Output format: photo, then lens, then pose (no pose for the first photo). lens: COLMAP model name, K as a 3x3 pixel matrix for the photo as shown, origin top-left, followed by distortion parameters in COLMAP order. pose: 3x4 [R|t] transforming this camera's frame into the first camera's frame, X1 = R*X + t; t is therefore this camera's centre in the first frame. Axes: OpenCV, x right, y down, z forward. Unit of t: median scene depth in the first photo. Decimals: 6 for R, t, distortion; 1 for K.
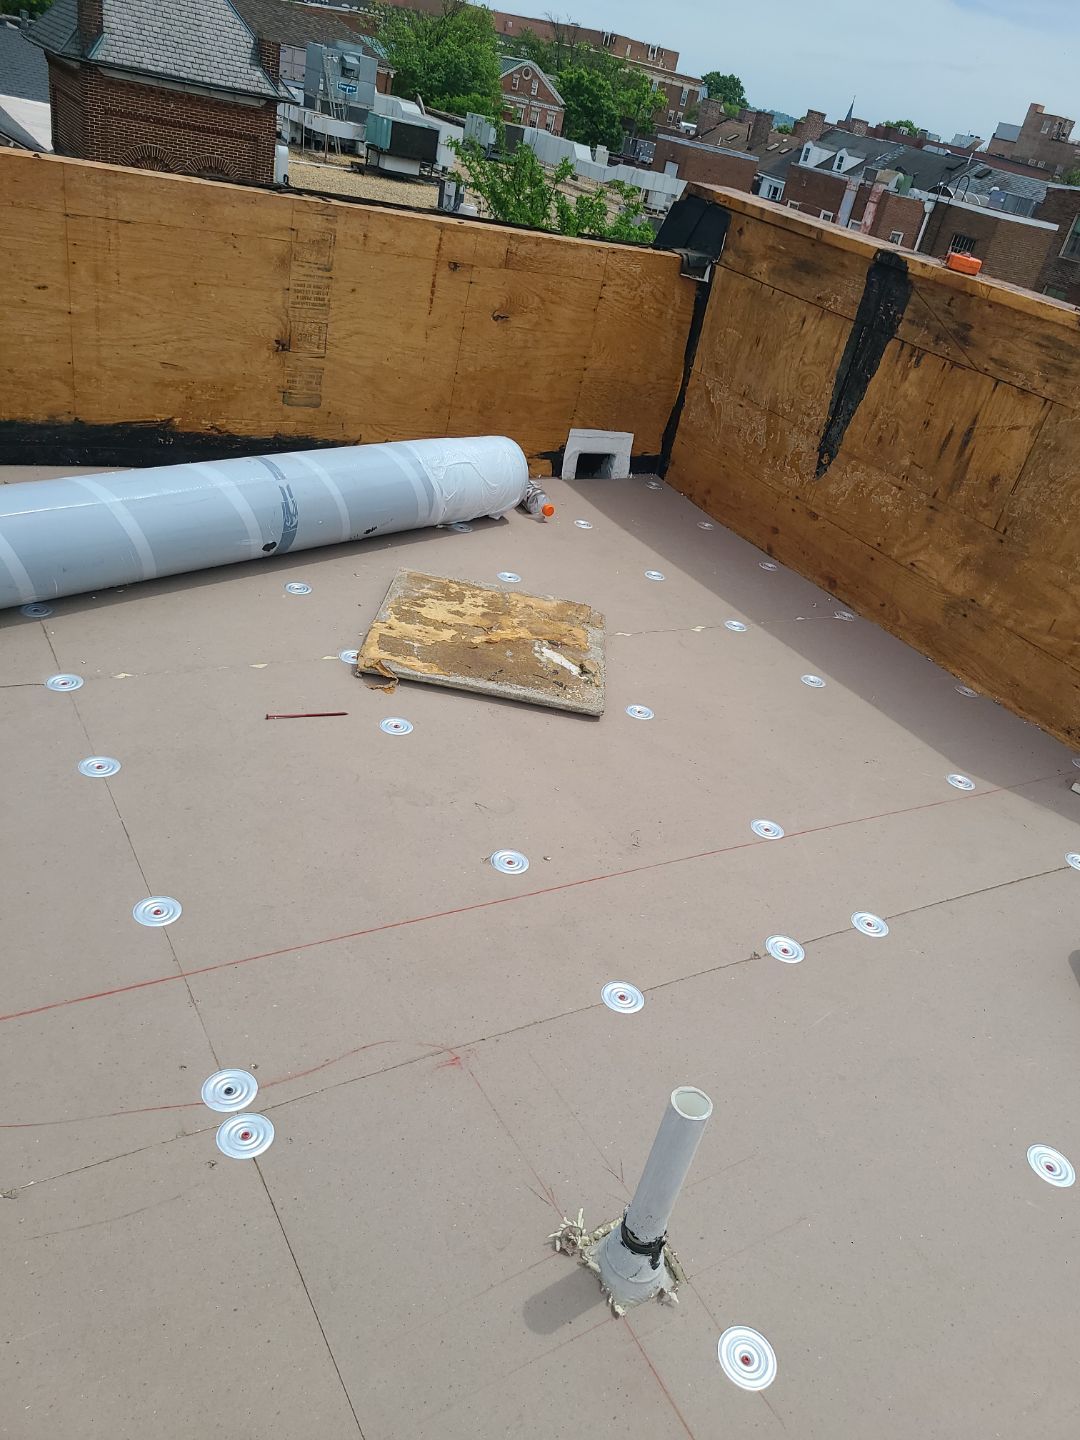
lens RADIAL K [[1039.2, 0, 540.0], [0, 1039.2, 720.0], [0, 0, 1]] dist [0.026550, -0.032524]
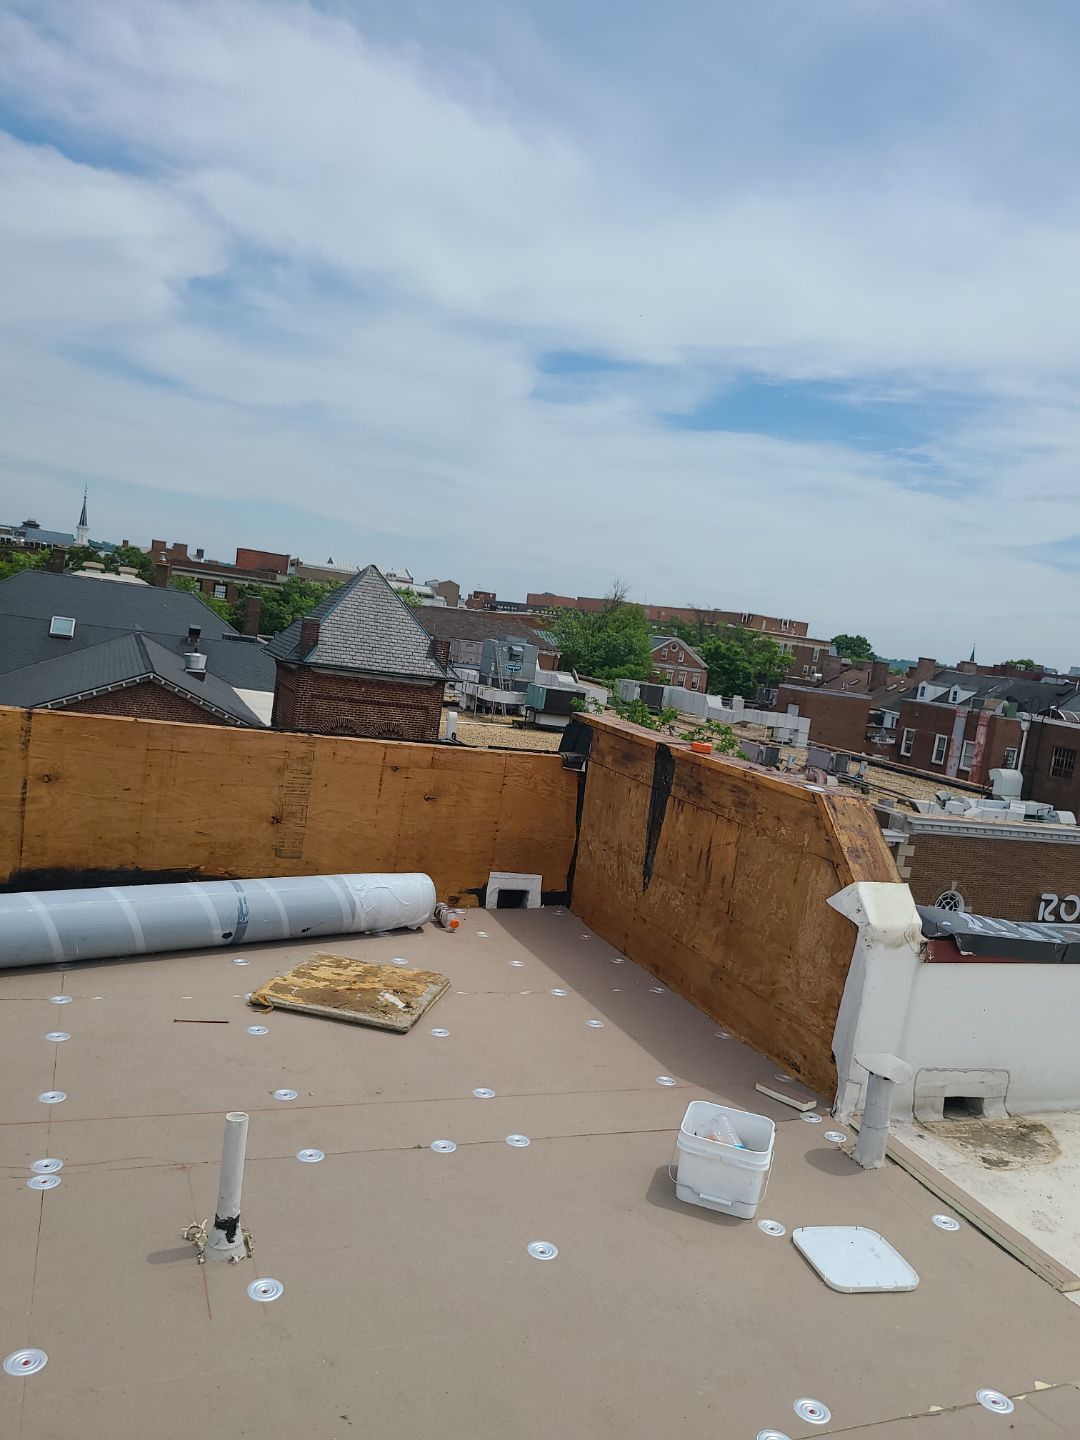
lens RADIAL K [[1039.9, 0, 573.6], [0, 1039.9, 719.7], [0, 0, 1]] dist [-0.001649, -0.009809]
pose [[0.989884, -0.059577, -0.128763, 0.369676], [-0.007634, 0.883883, -0.467647, 0.212207], [0.141673, 0.463899, 0.874486, -0.330950]]
